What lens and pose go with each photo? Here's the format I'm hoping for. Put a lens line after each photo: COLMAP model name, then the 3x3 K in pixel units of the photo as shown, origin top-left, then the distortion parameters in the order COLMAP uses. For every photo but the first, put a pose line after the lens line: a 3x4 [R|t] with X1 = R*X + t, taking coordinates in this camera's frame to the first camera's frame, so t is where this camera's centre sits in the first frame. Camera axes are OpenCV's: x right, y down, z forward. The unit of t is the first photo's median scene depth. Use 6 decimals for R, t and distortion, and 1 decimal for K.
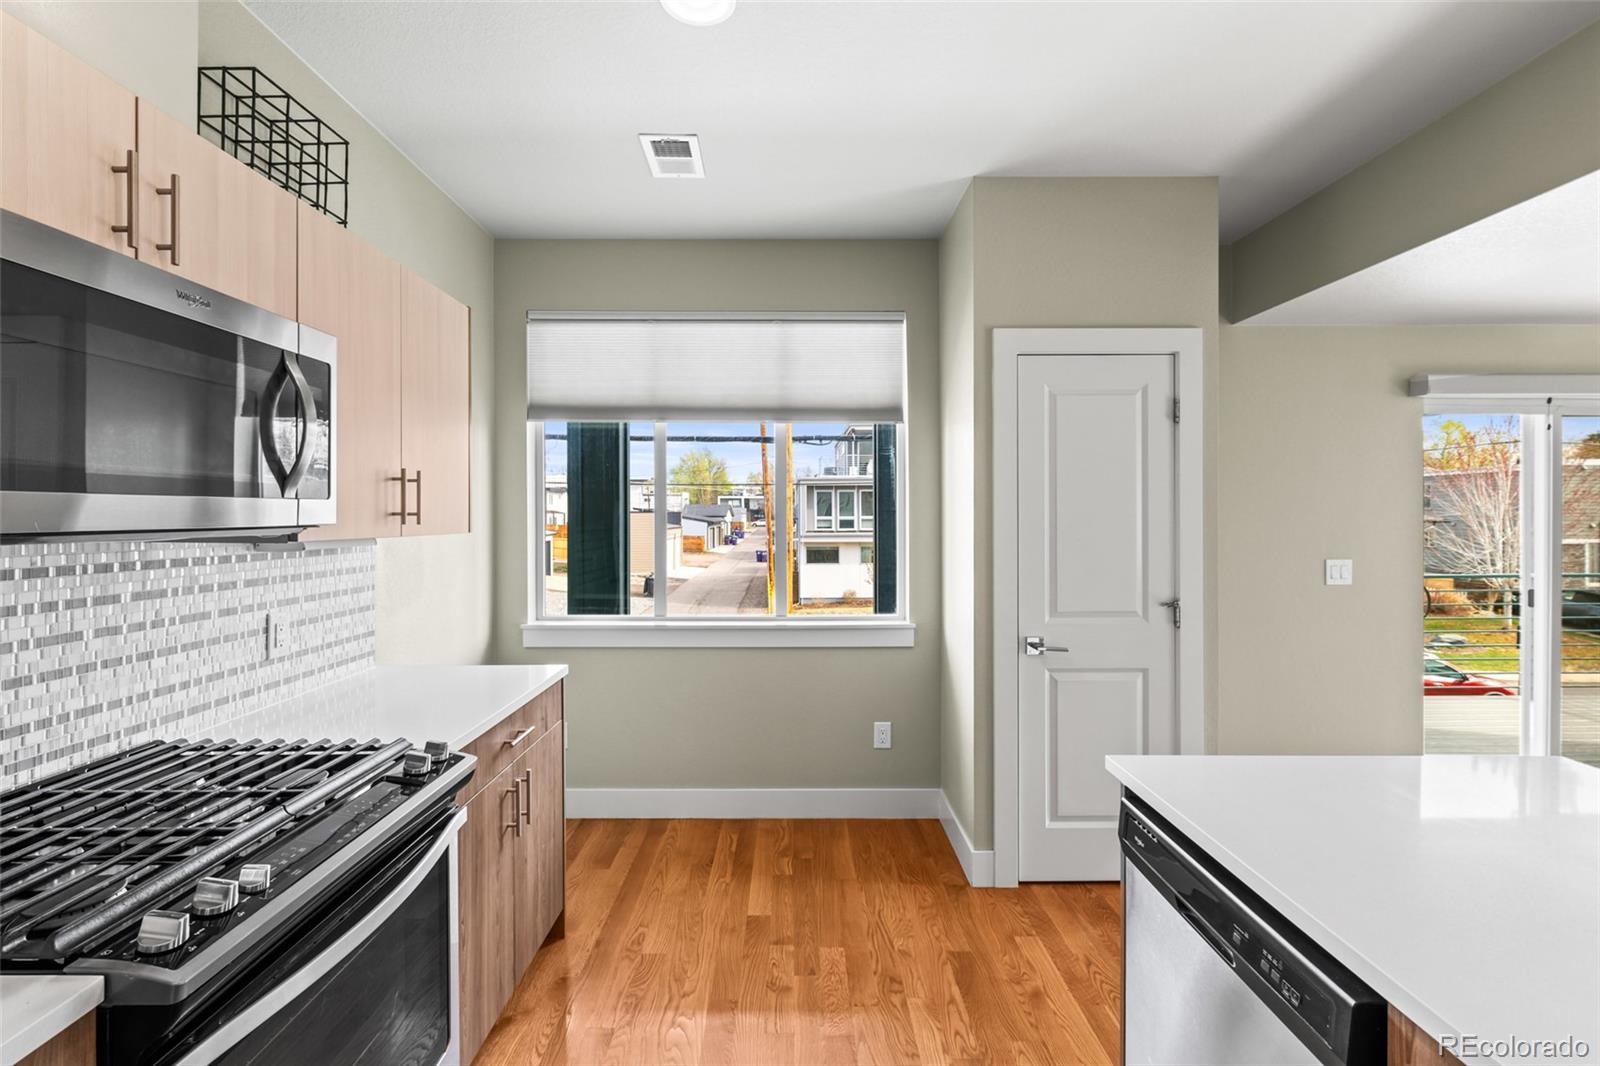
lens RADIAL K [[709.3, 0, 796.8], [0, 709.3, 519.5], [0, 0, 1]] dist [-0.007802, -0.001122]
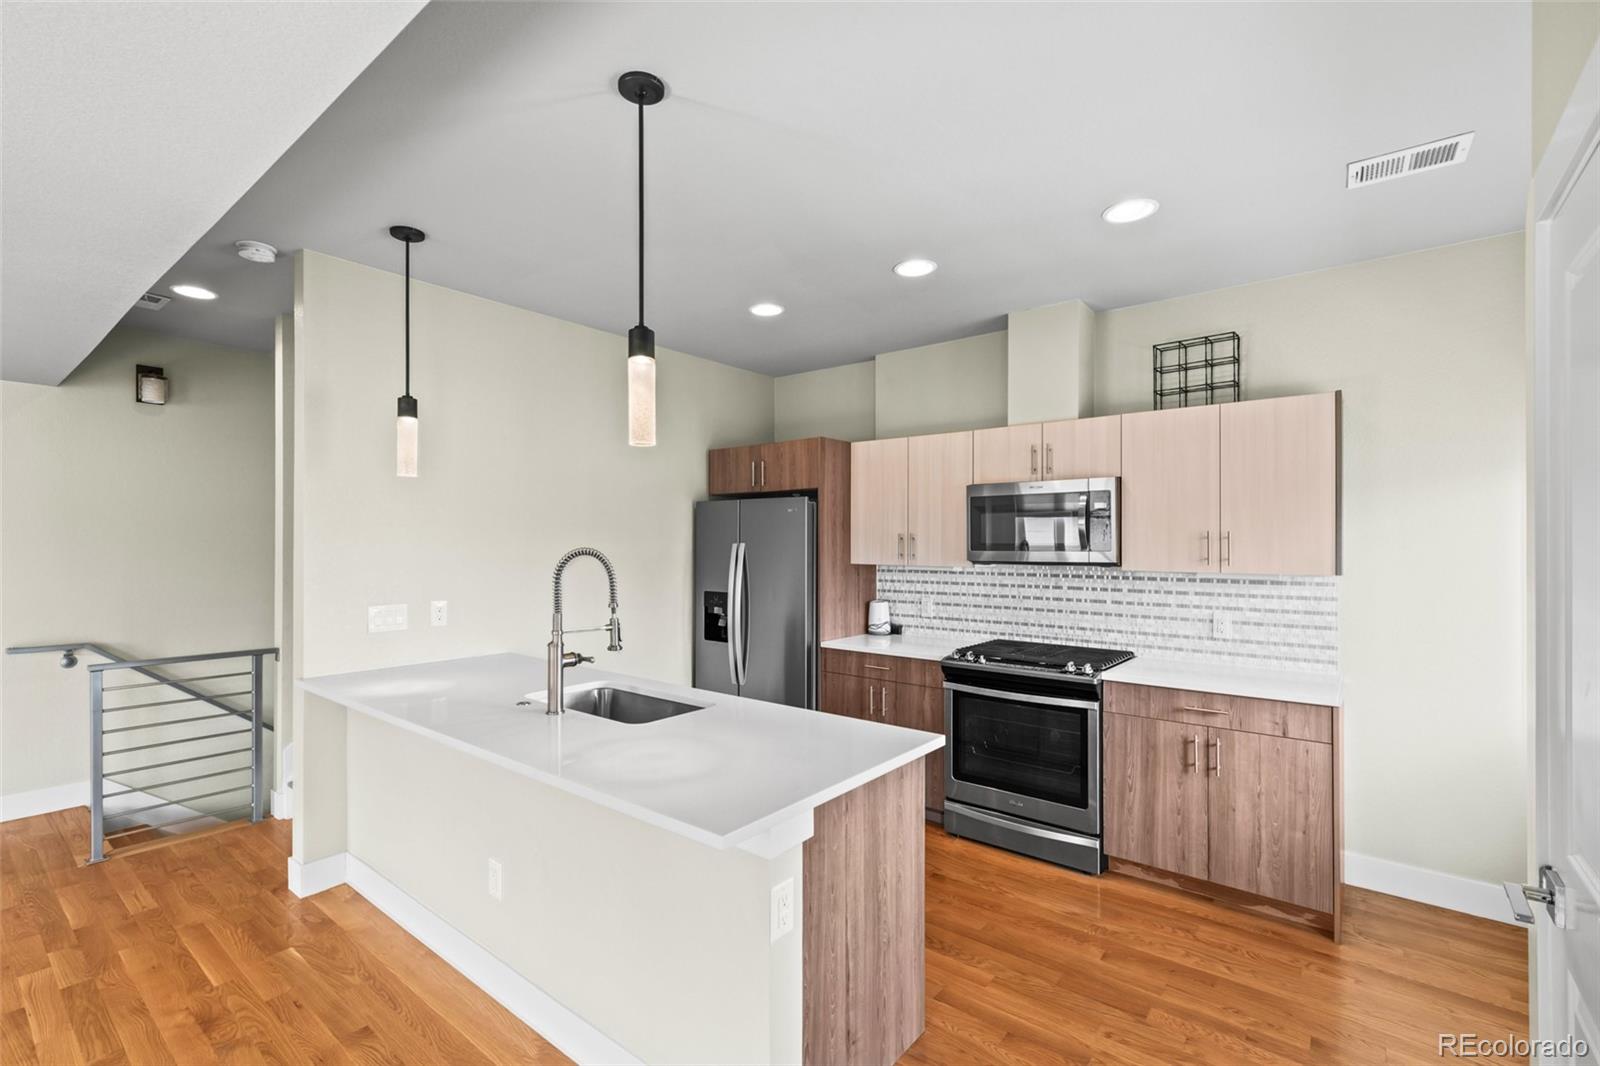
lens RADIAL K [[709.3, 0, 794.4], [0, 709.3, 554.7], [0, 0, 1]] dist [-0.007802, -0.001122]
pose [[-0.630108, 0.018210, -0.776294, 1.616292], [-0.002378, 0.999675, 0.025381, -0.071137], [0.776504, 0.017839, -0.629860, 1.564570]]
